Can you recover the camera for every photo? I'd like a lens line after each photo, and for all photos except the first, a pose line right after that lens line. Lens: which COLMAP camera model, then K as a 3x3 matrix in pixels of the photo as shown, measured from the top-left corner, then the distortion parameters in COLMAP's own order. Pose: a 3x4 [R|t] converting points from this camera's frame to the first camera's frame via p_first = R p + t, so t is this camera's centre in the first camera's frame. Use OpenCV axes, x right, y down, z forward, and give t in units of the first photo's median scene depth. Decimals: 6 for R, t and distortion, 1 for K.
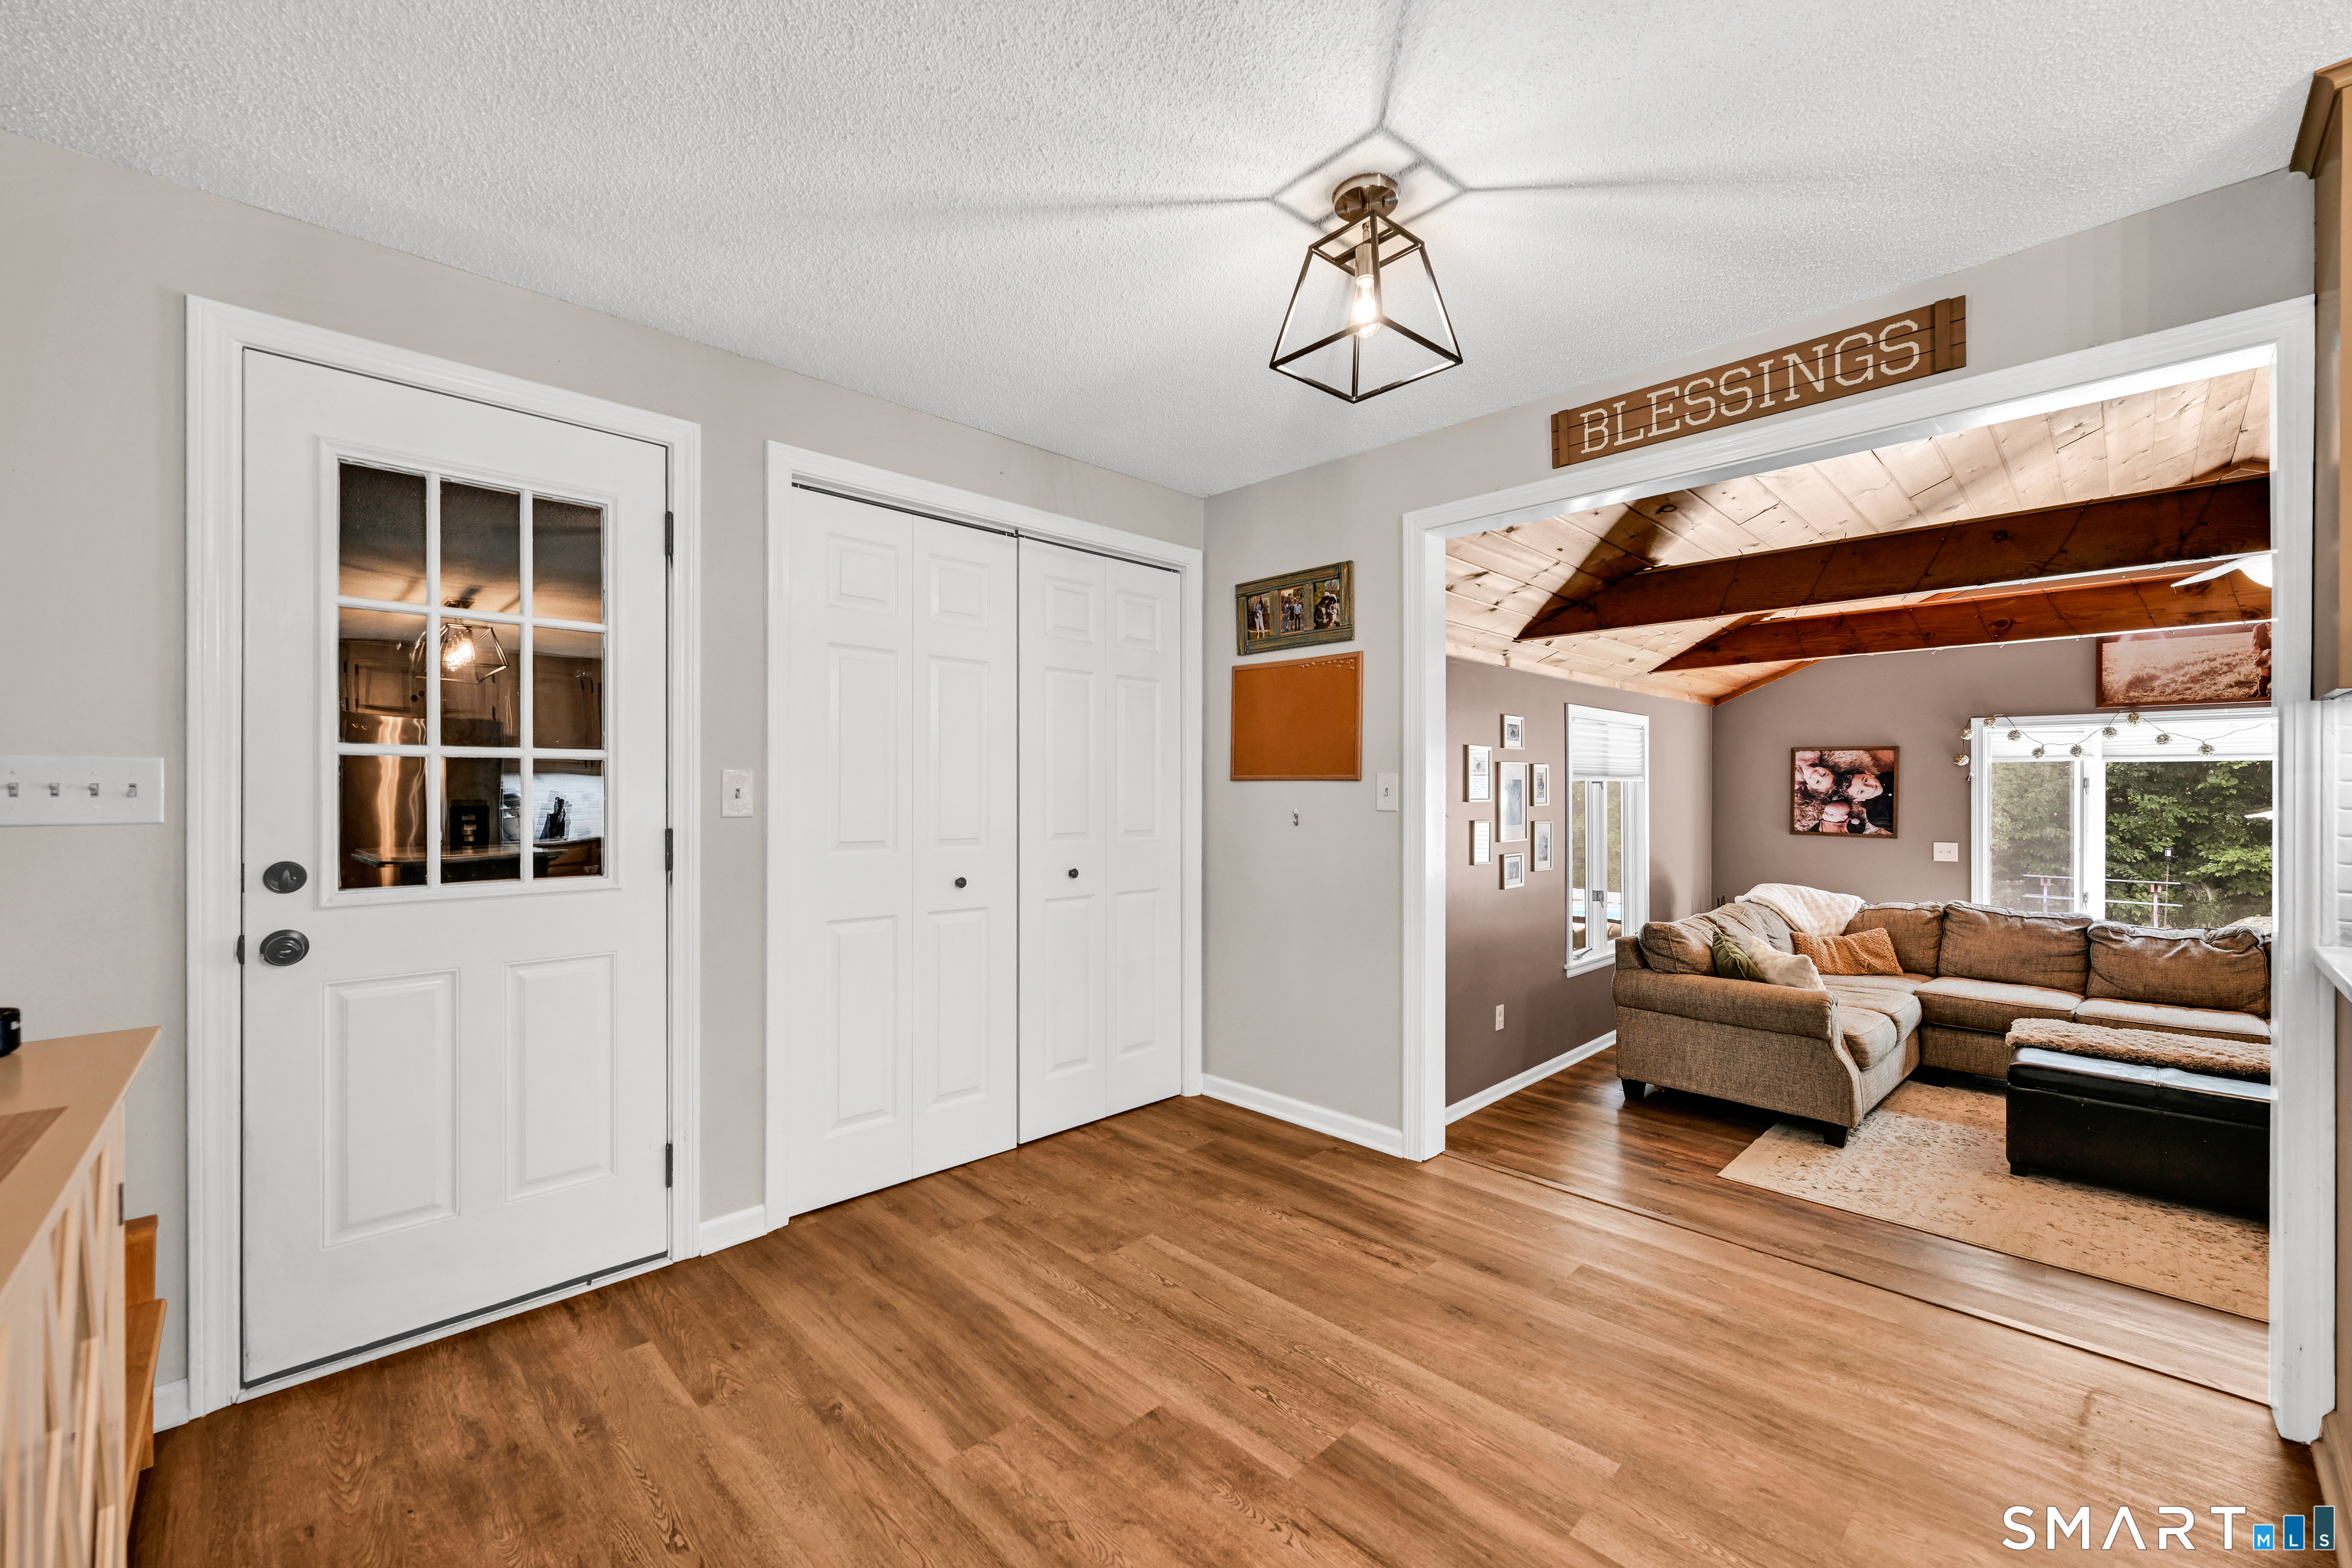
lens RADIAL K [[947.7, 0, 1174.5], [0, 947.7, 792.1], [0, 0, 1]] dist [-0.000613, -0.000033]
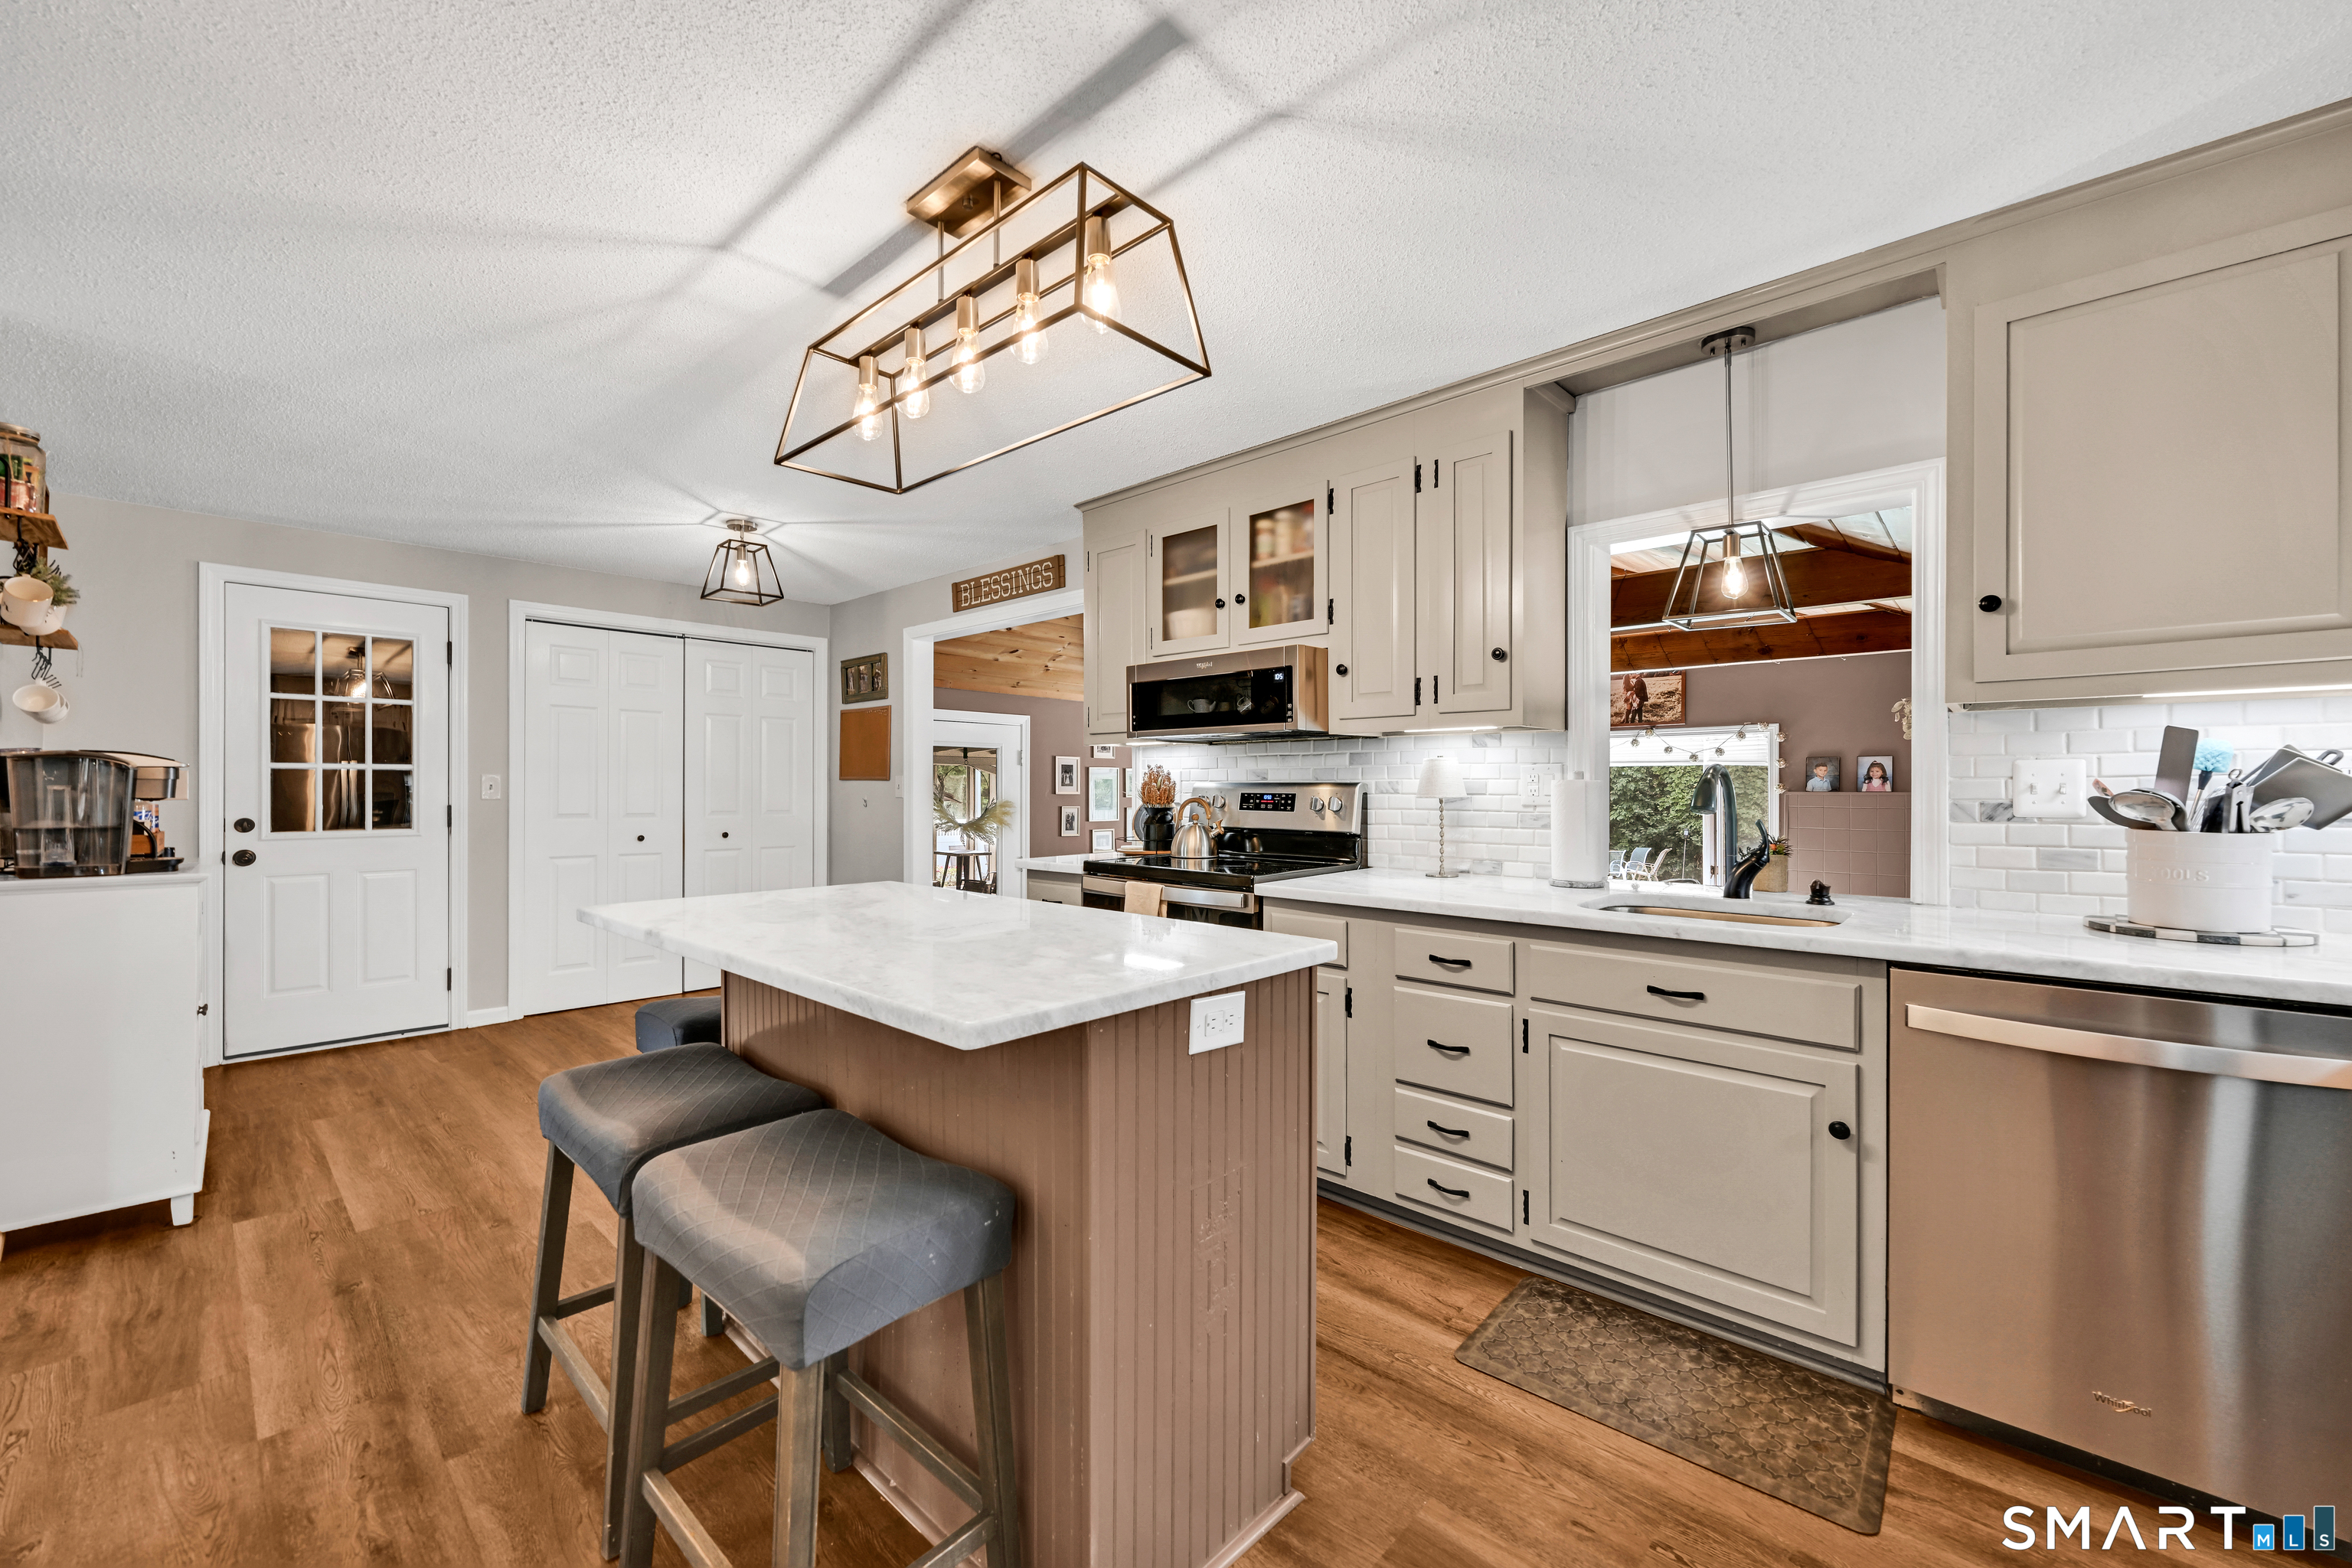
lens RADIAL K [[931.9, 0, 1177.5], [0, 931.9, 790.7], [0, 0, 1]] dist [-0.000081, 0.000122]
pose [[0.998753, -0.001199, 0.049918, 0.855640], [0.001266, 0.999998, -0.001302, 0.013267], [-0.049917, 0.001363, 0.998752, -0.973974]]
